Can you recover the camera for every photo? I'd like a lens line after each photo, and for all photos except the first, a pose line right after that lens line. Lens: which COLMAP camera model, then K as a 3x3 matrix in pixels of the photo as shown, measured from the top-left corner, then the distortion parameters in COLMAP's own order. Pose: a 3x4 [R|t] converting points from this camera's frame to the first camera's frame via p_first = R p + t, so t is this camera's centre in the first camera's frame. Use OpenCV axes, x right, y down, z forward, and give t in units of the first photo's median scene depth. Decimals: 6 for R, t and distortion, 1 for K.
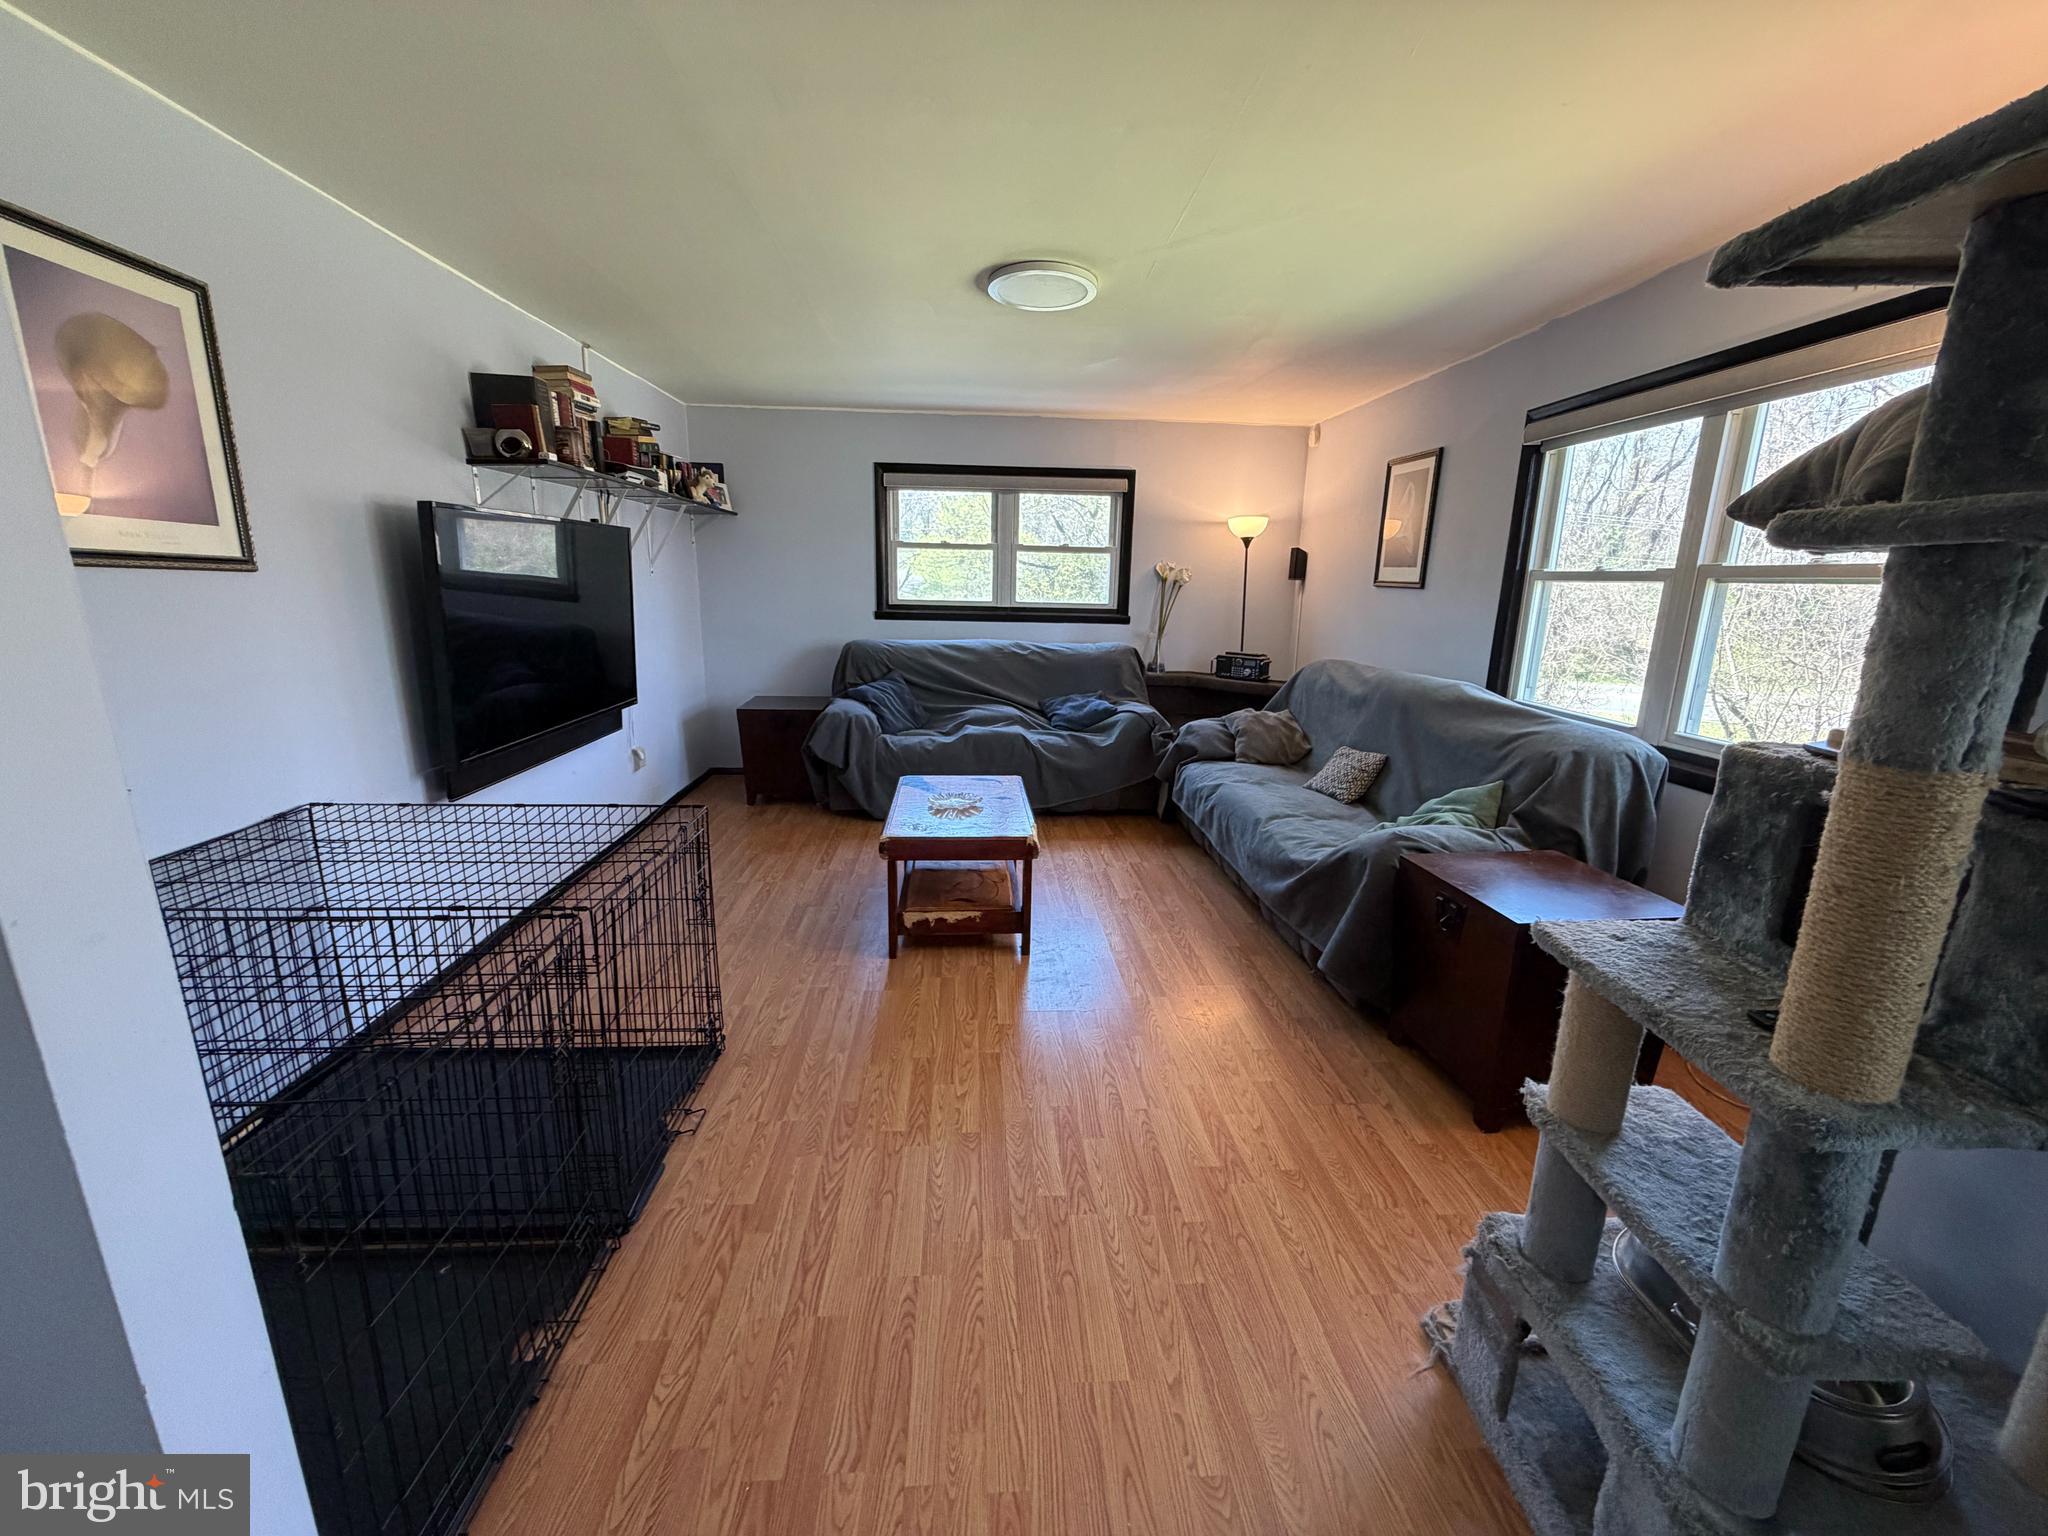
lens RADIAL K [[819.5, 0, 1020.1], [0, 819.5, 772.0], [0, 0, 1]] dist [0.001299, -0.000410]
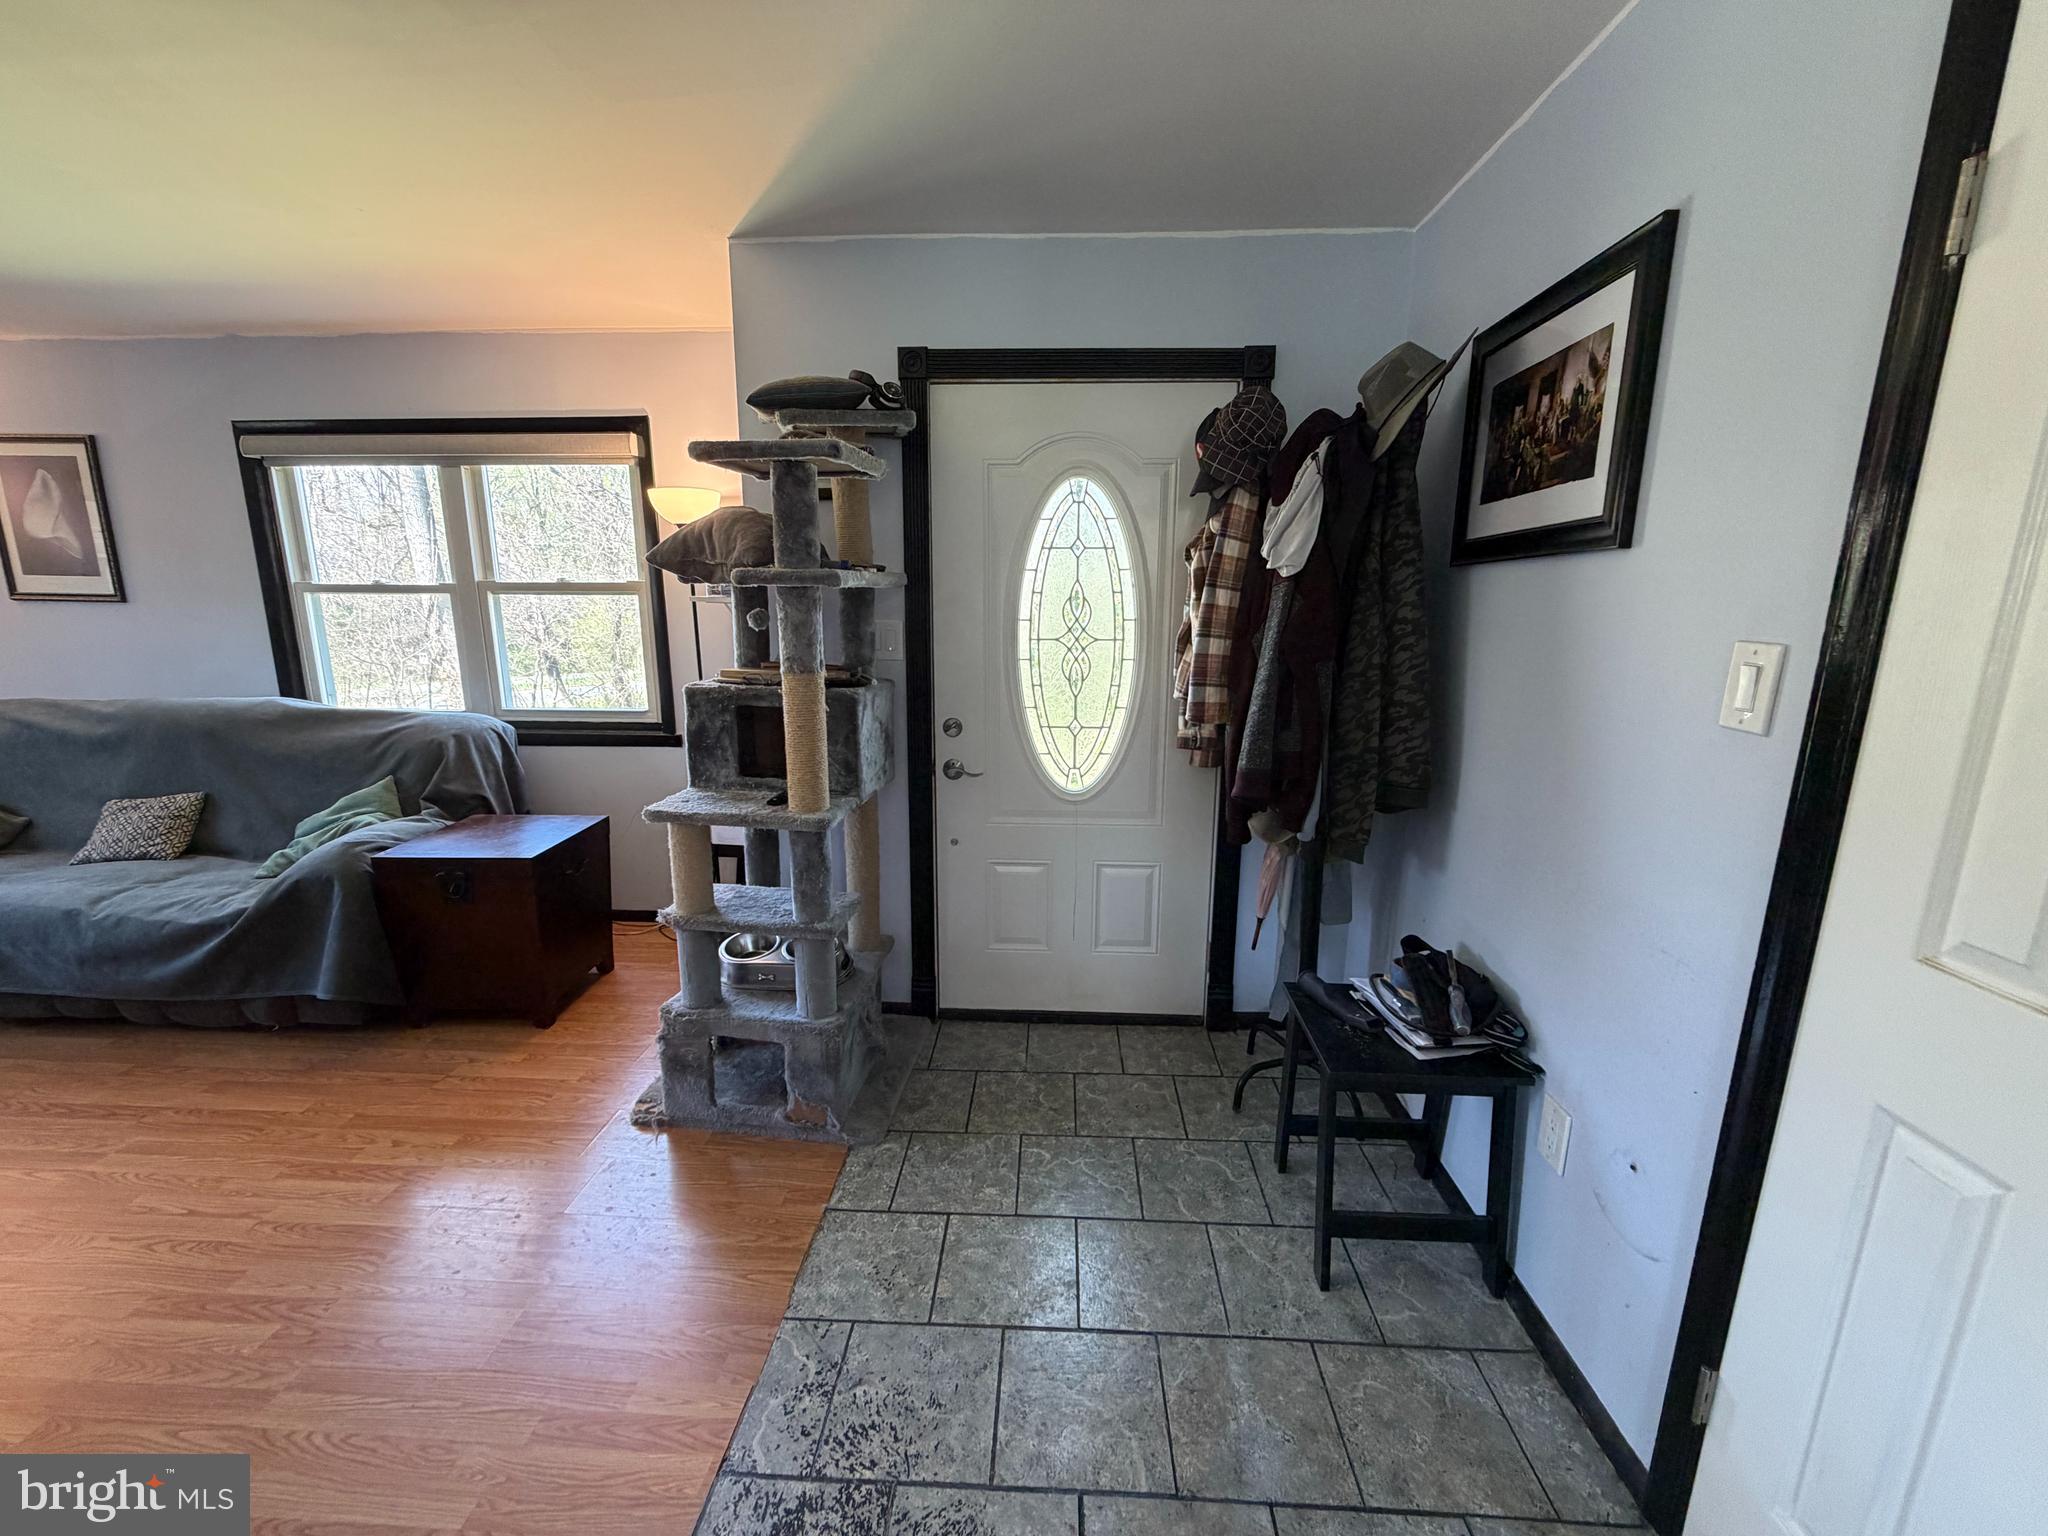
lens RADIAL K [[819.5, 0, 1021.0], [0, 819.5, 770.3], [0, 0, 1]] dist [0.001299, -0.000410]
pose [[0.107261, -0.220544, 0.969461, -0.341394], [0.225020, 0.955170, 0.192397, -0.015607], [-0.968432, 0.197511, 0.152079, 0.011030]]
